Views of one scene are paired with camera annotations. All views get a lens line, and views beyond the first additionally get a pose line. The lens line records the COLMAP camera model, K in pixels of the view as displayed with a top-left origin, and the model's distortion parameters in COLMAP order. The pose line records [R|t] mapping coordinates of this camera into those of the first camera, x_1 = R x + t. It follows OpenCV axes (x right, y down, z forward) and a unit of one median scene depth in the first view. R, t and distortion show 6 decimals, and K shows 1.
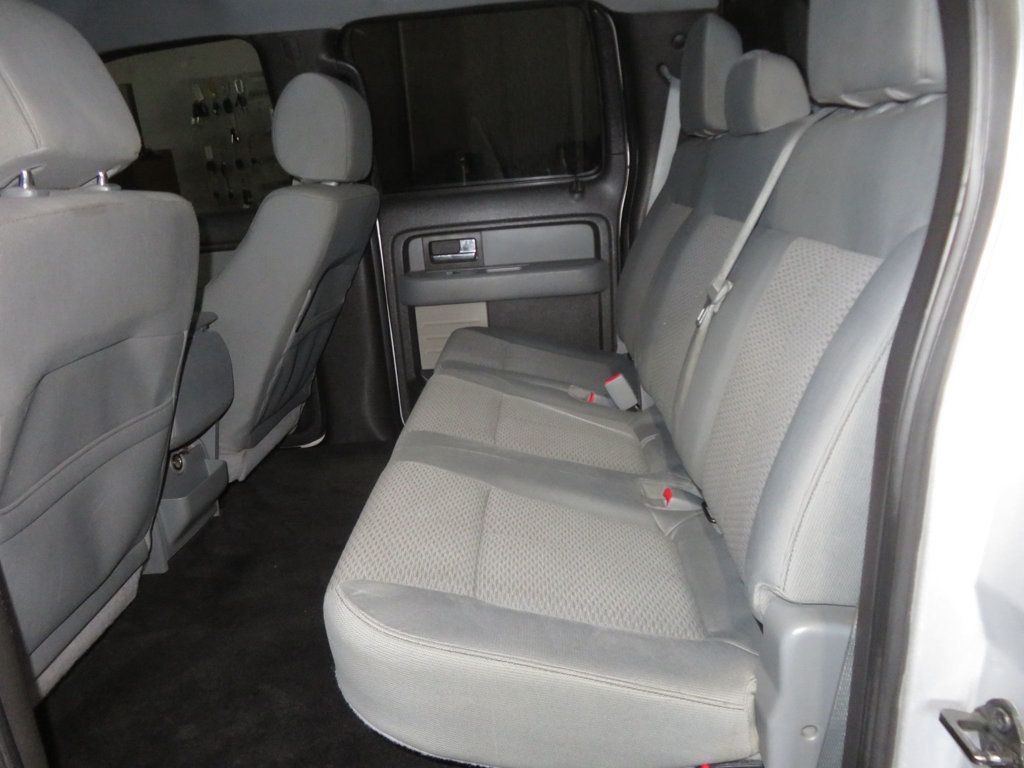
lens RADIAL K [[736.1, 0, 512.0], [0, 736.1, 384.0], [0, 0, 1]] dist [-0.006691, 0.009128]
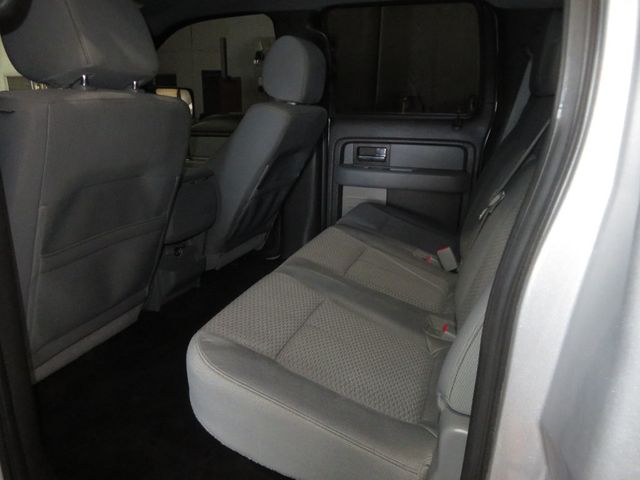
lens RADIAL K [[460.0, 0, 320.0], [0, 460.0, 240.0], [0, 0, 1]] dist [-0.006691, 0.009128]
pose [[0.952104, 0.170910, -0.253550, 0.122103], [-0.169830, 0.985122, 0.026309, -0.006728], [0.254274, 0.018011, 0.966964, 0.018225]]
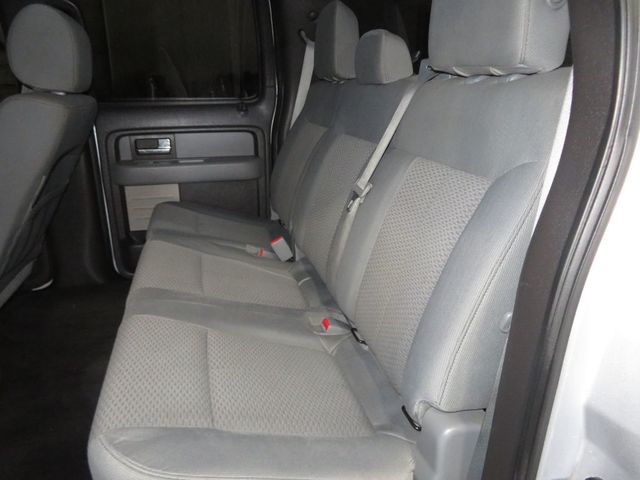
lens RADIAL K [[460.0, 0, 320.0], [0, 460.0, 240.0], [0, 0, 1]] dist [-0.006691, 0.009128]
pose [[0.954305, -0.017556, 0.298318, -0.052056], [0.009381, 0.999541, 0.028815, -0.031660], [-0.298687, -0.024700, 0.954032, 0.080985]]
